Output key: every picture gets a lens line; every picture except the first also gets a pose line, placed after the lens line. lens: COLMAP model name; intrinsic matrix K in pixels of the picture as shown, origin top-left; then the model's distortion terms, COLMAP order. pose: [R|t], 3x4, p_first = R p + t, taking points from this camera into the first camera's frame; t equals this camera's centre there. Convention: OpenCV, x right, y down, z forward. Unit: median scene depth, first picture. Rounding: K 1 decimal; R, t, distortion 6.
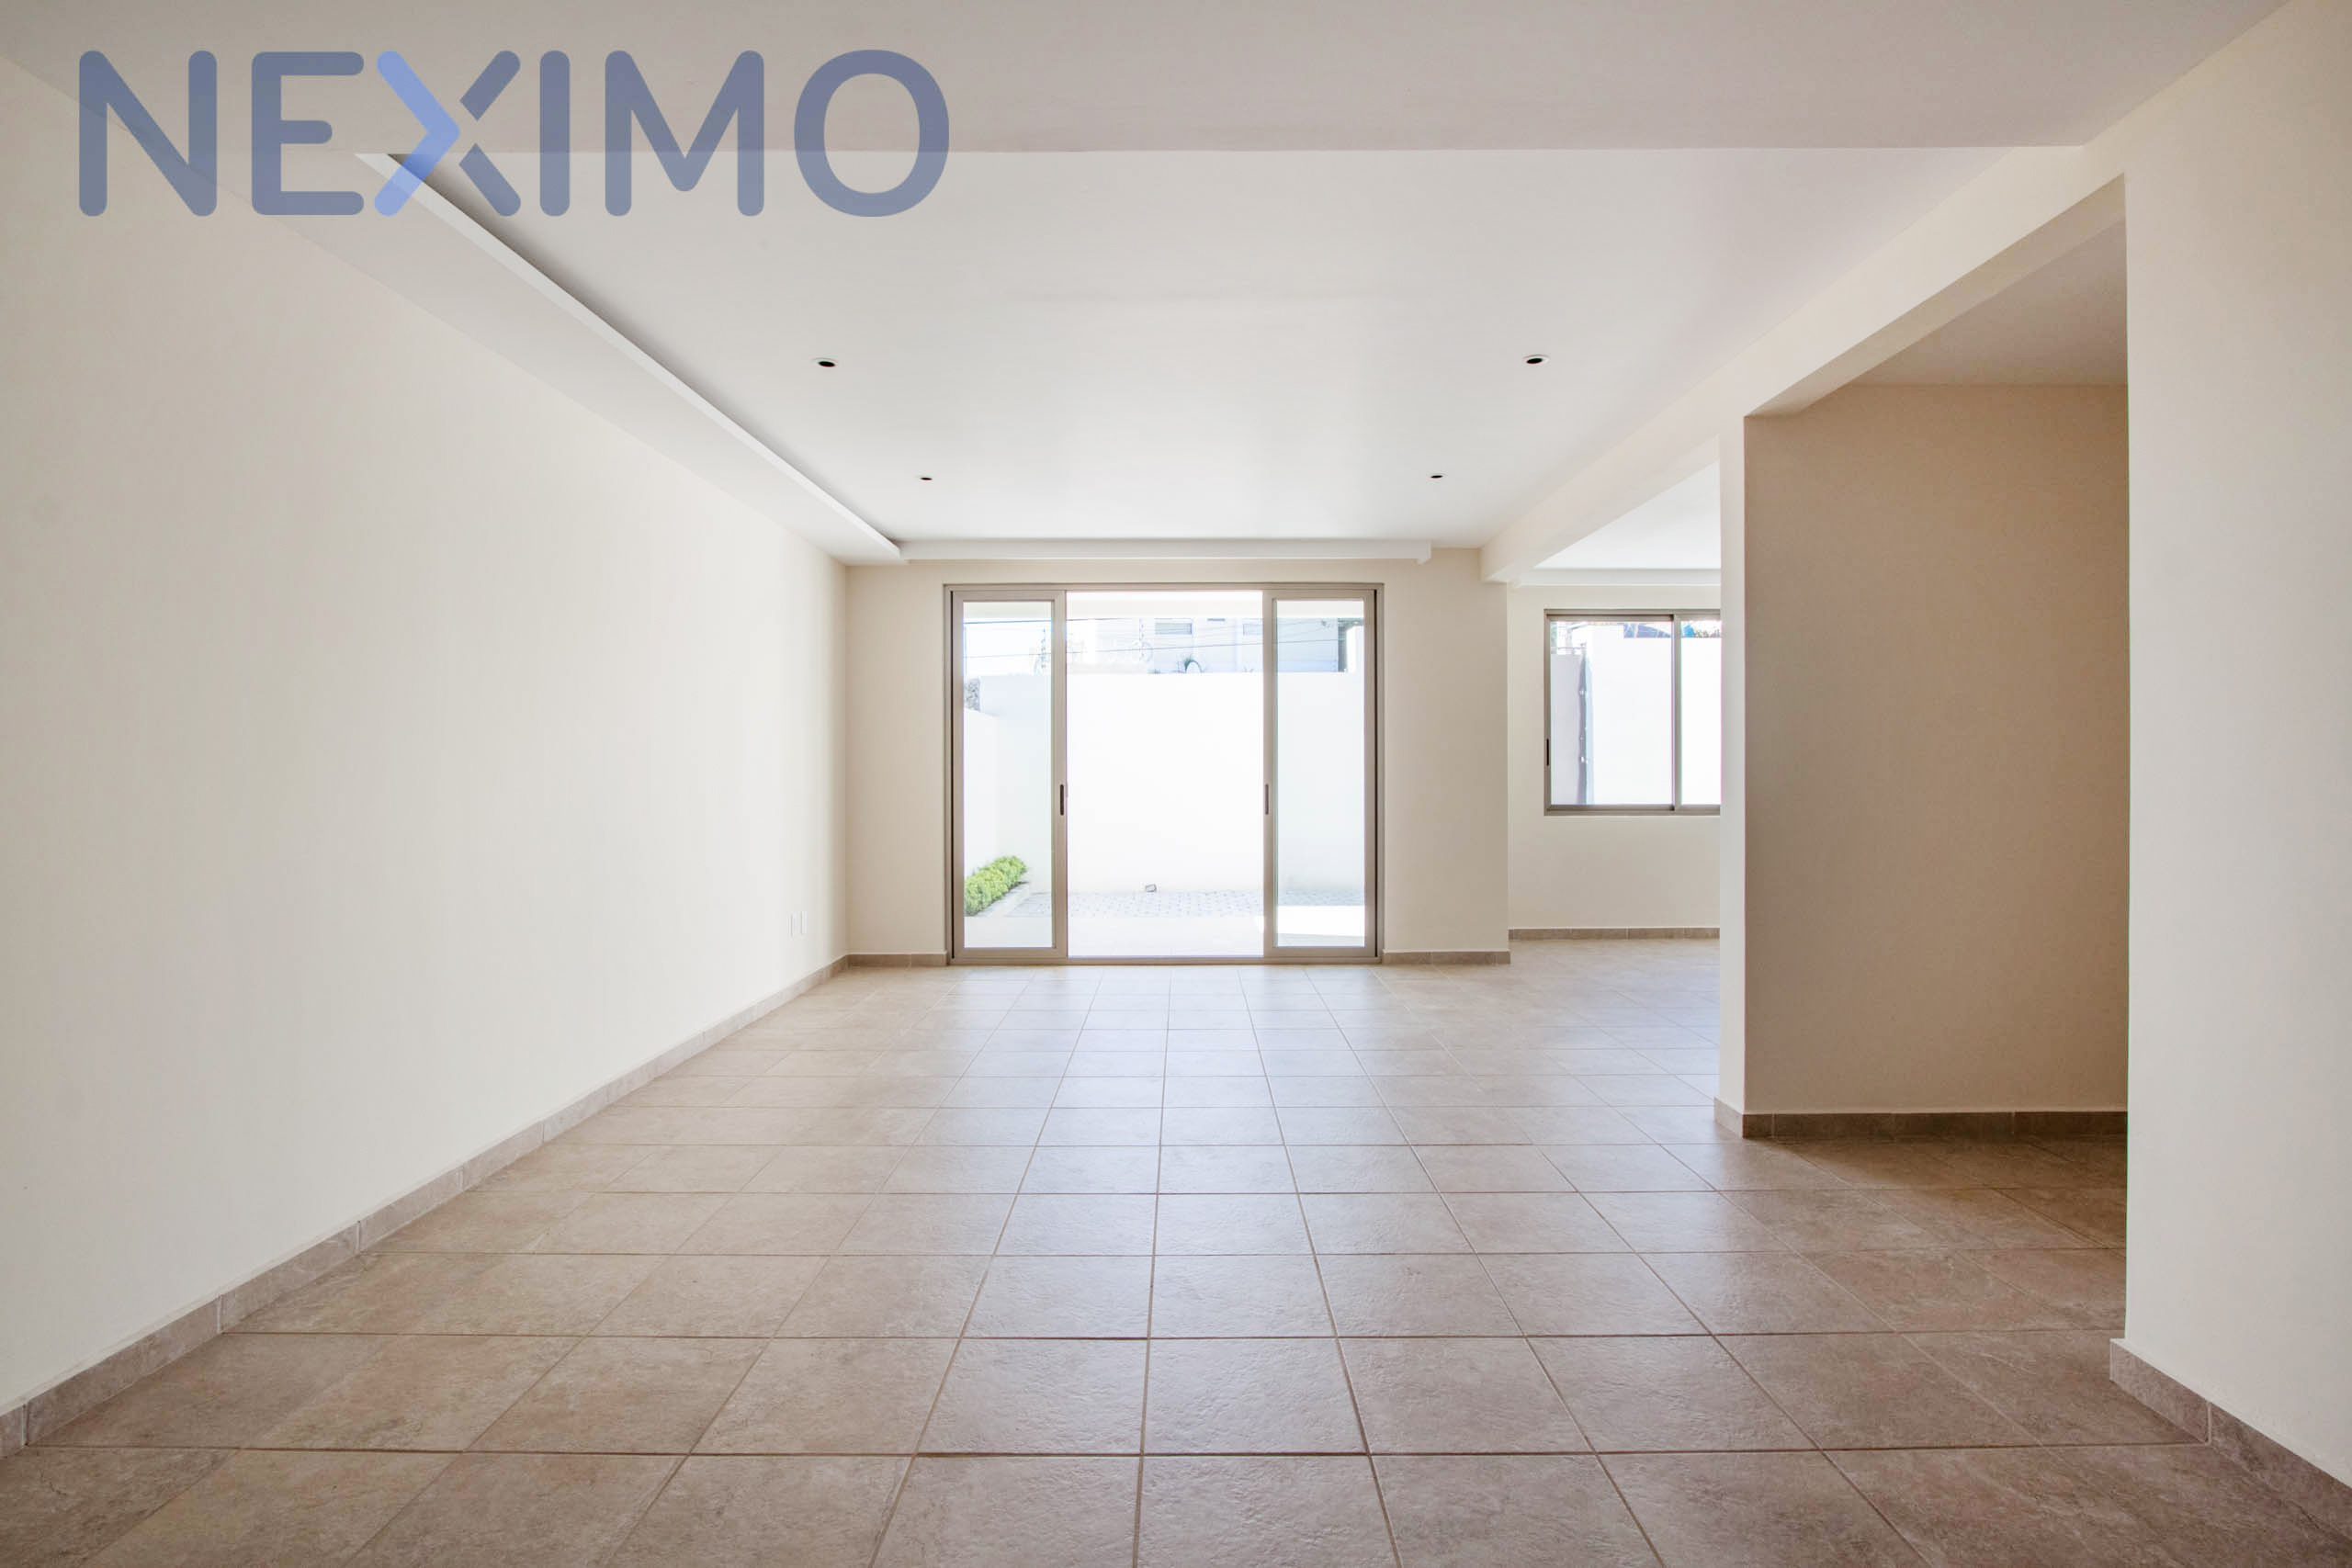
lens RADIAL K [[1102.6, 0, 1176.0], [0, 1102.6, 784.0], [0, 0, 1]] dist [-0.024024, 0.008149]
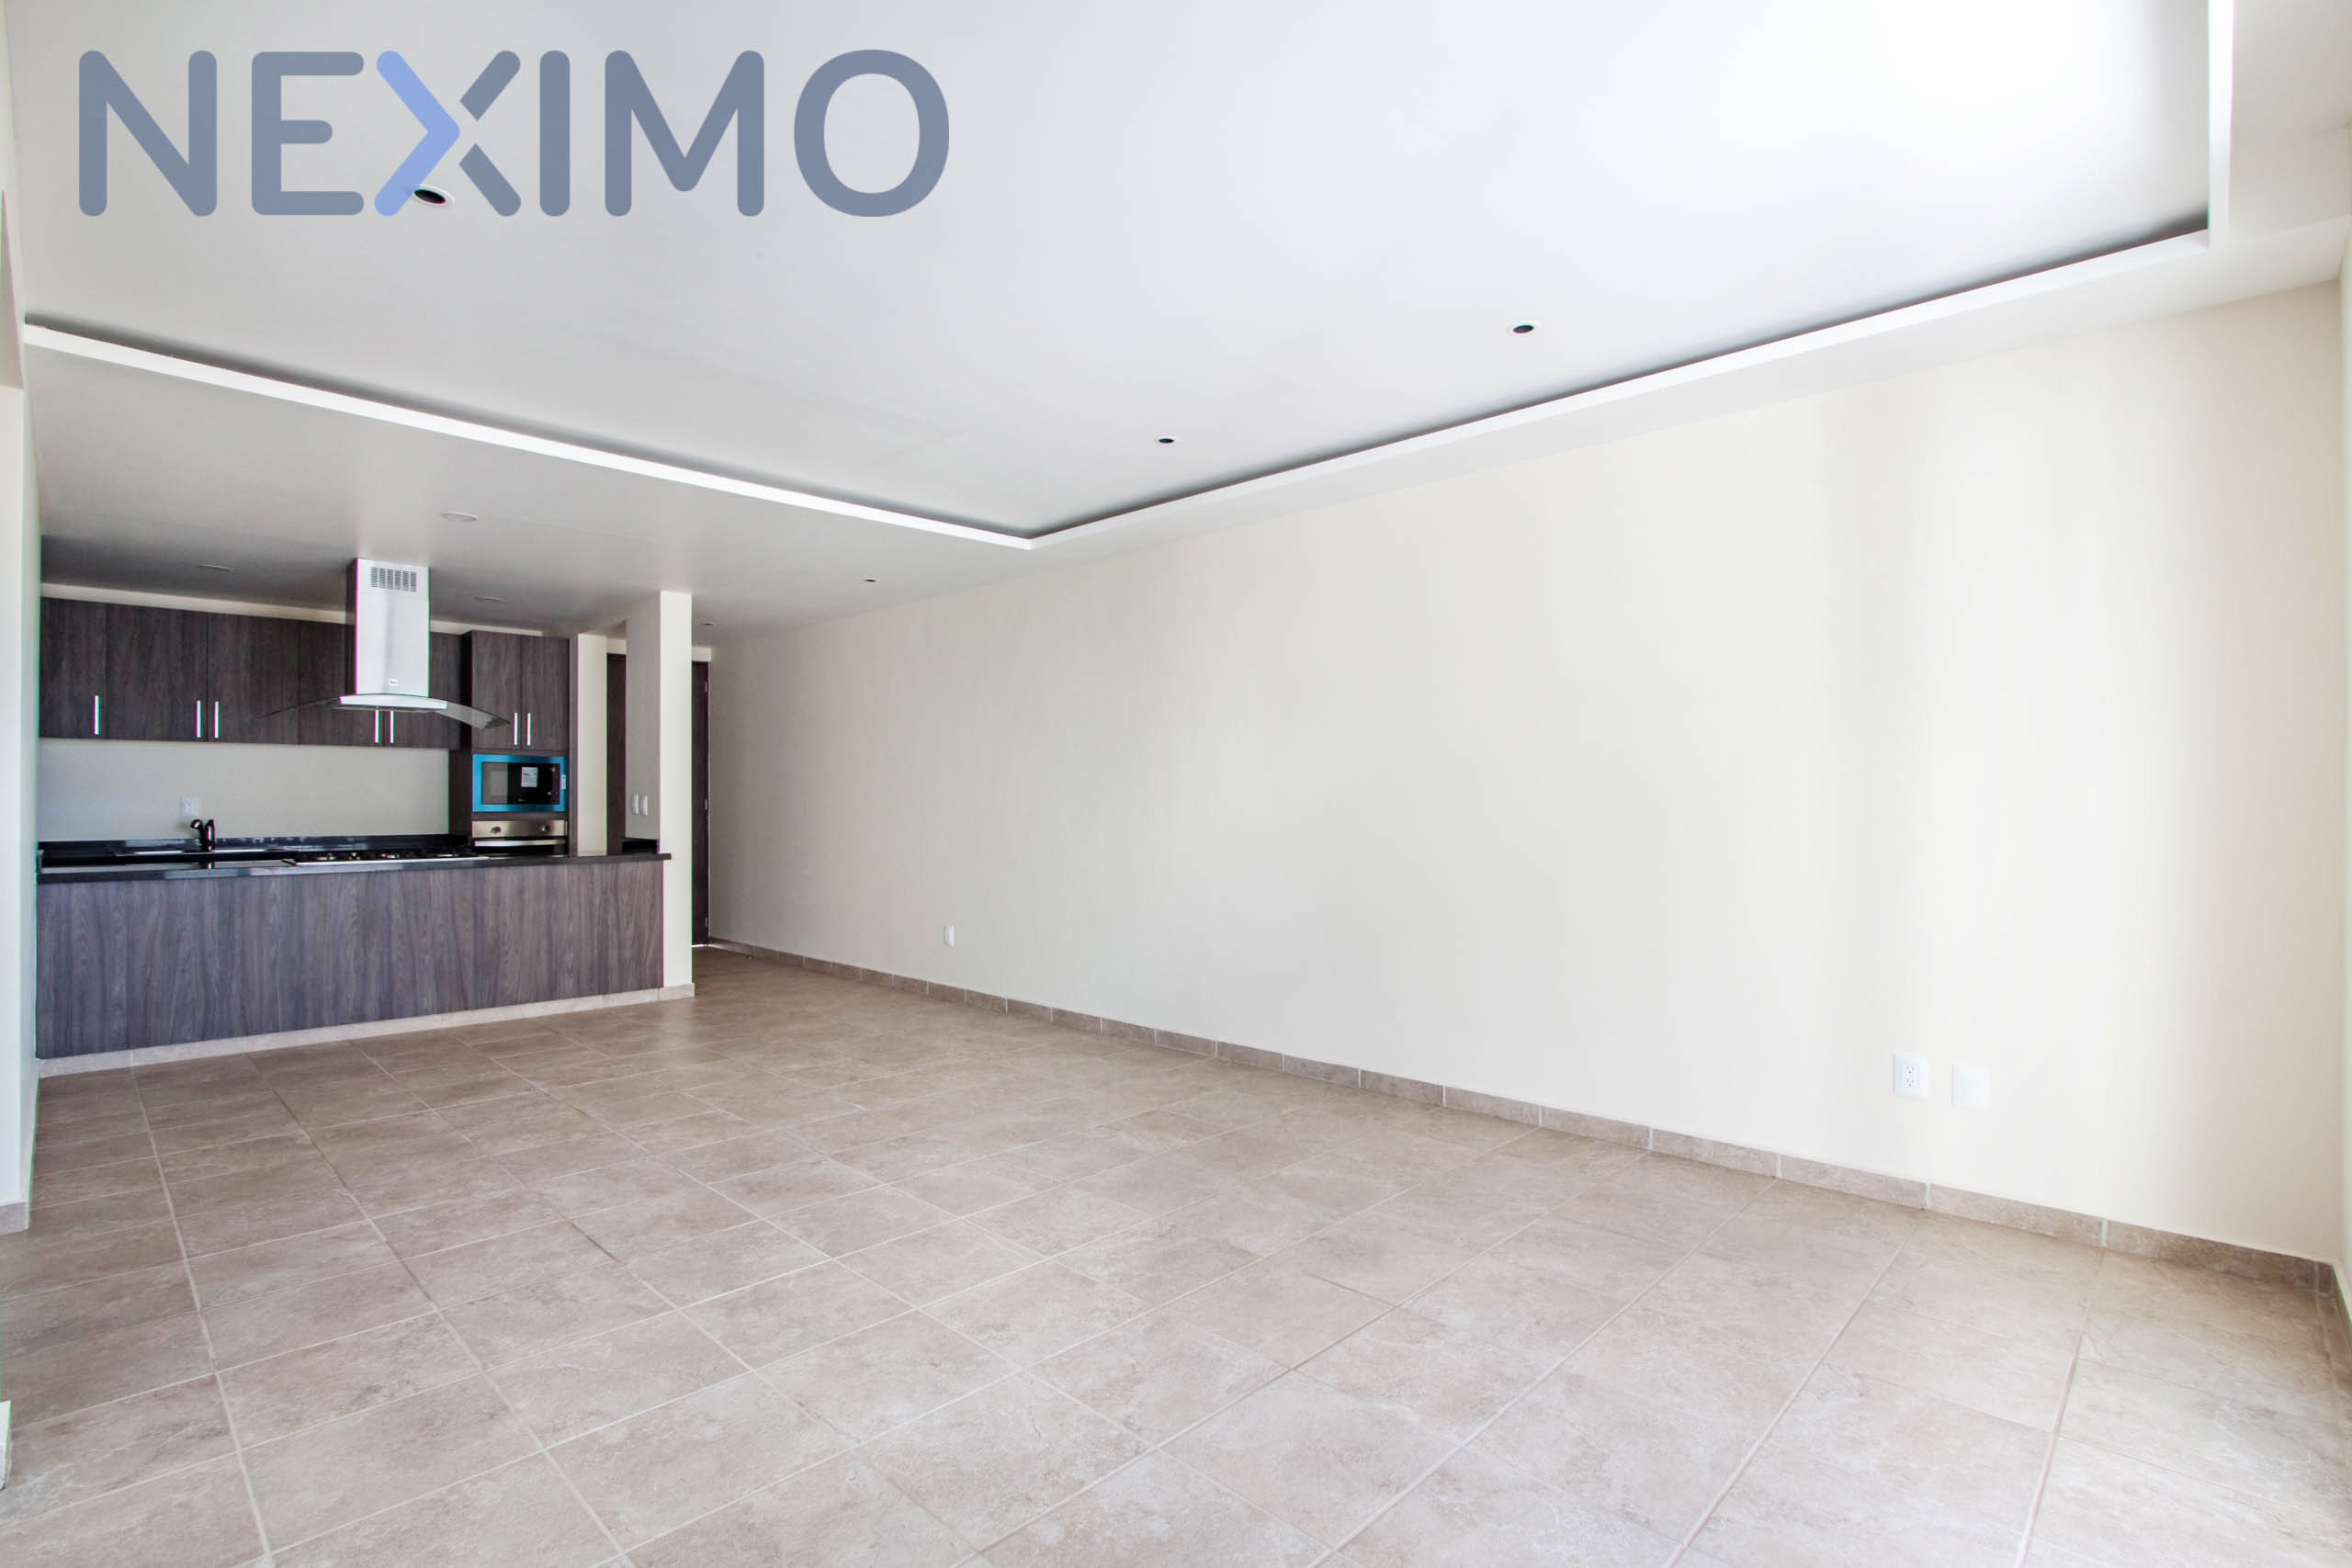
lens RADIAL K [[1094.8, 0, 1173.8], [0, 1094.8, 796.6], [0, 0, 1]] dist [-0.012742, 0.000567]
pose [[-0.691030, 0.000003, -0.722826, 0.263928], [-0.005520, 0.999971, 0.005281, -0.011716], [0.722805, 0.007639, -0.691010, 0.956958]]
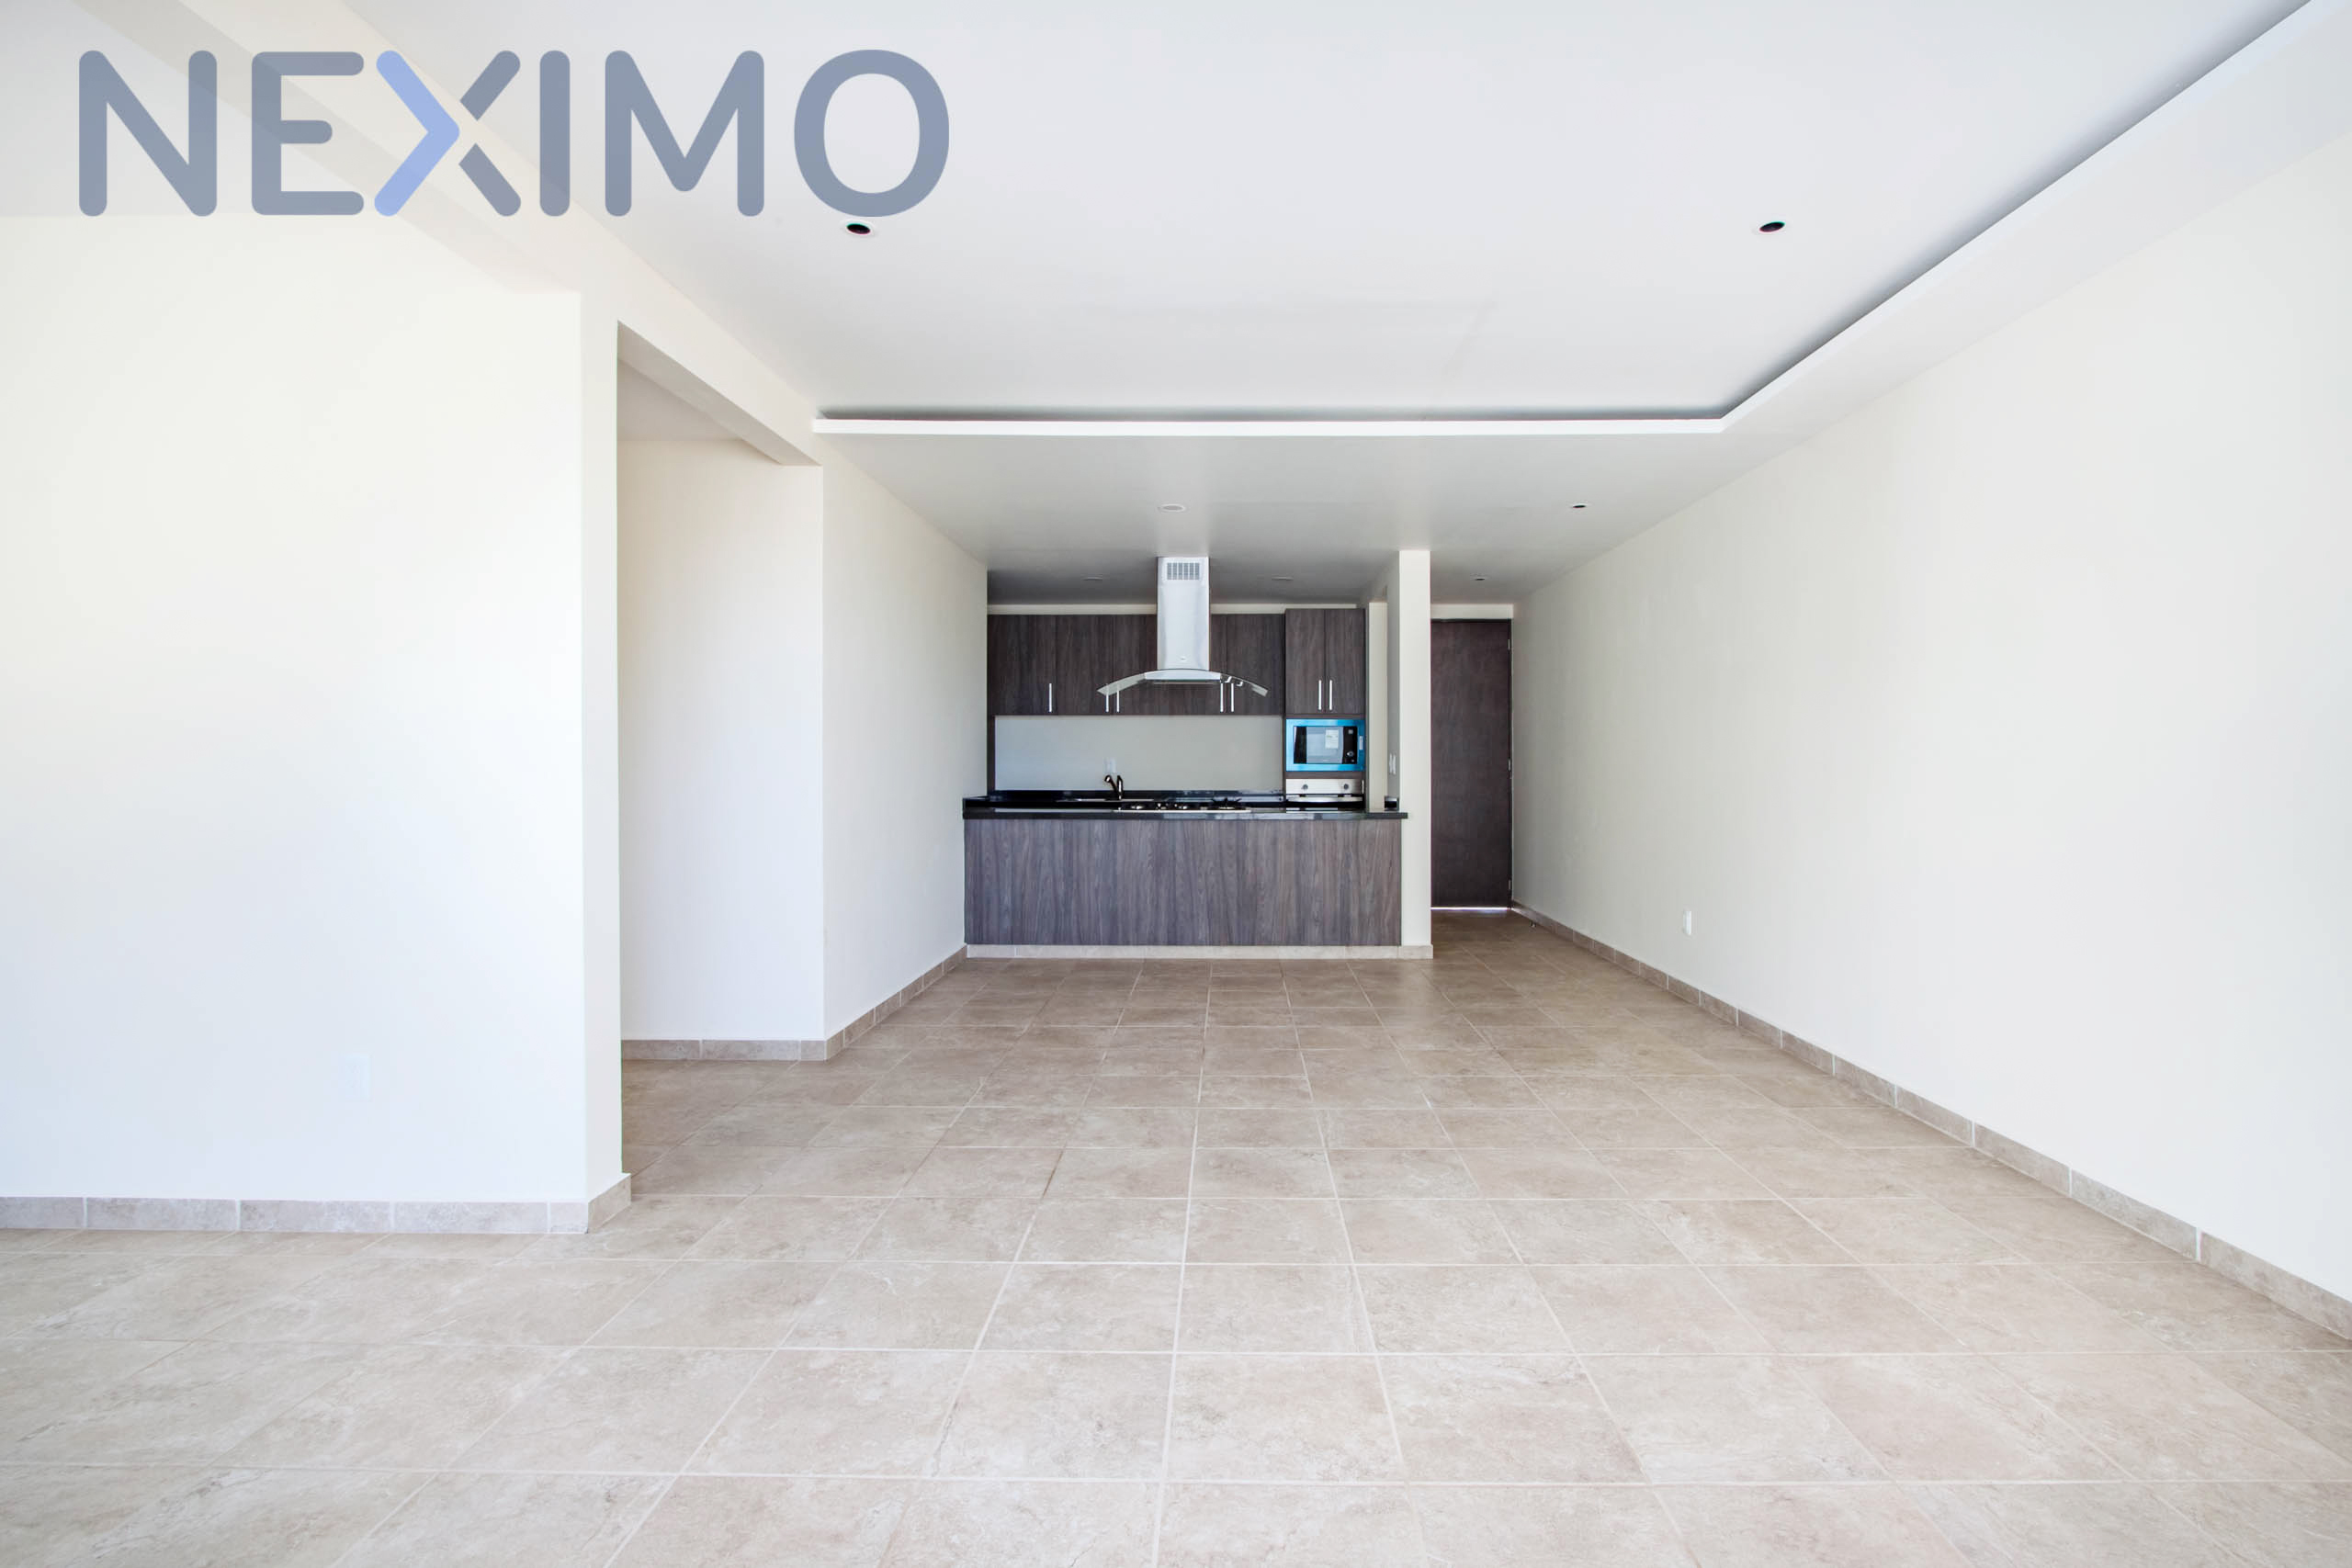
lens RADIAL K [[1117.0, 0, 1221.4], [0, 1117.0, 775.6], [0, 0, 1]] dist [-0.022562, 0.006880]
pose [[-0.999996, 0.002872, 0.000667, 0.037902], [0.002885, 0.999795, 0.020028, -0.006815], [-0.000609, 0.020030, -0.999799, 0.953841]]
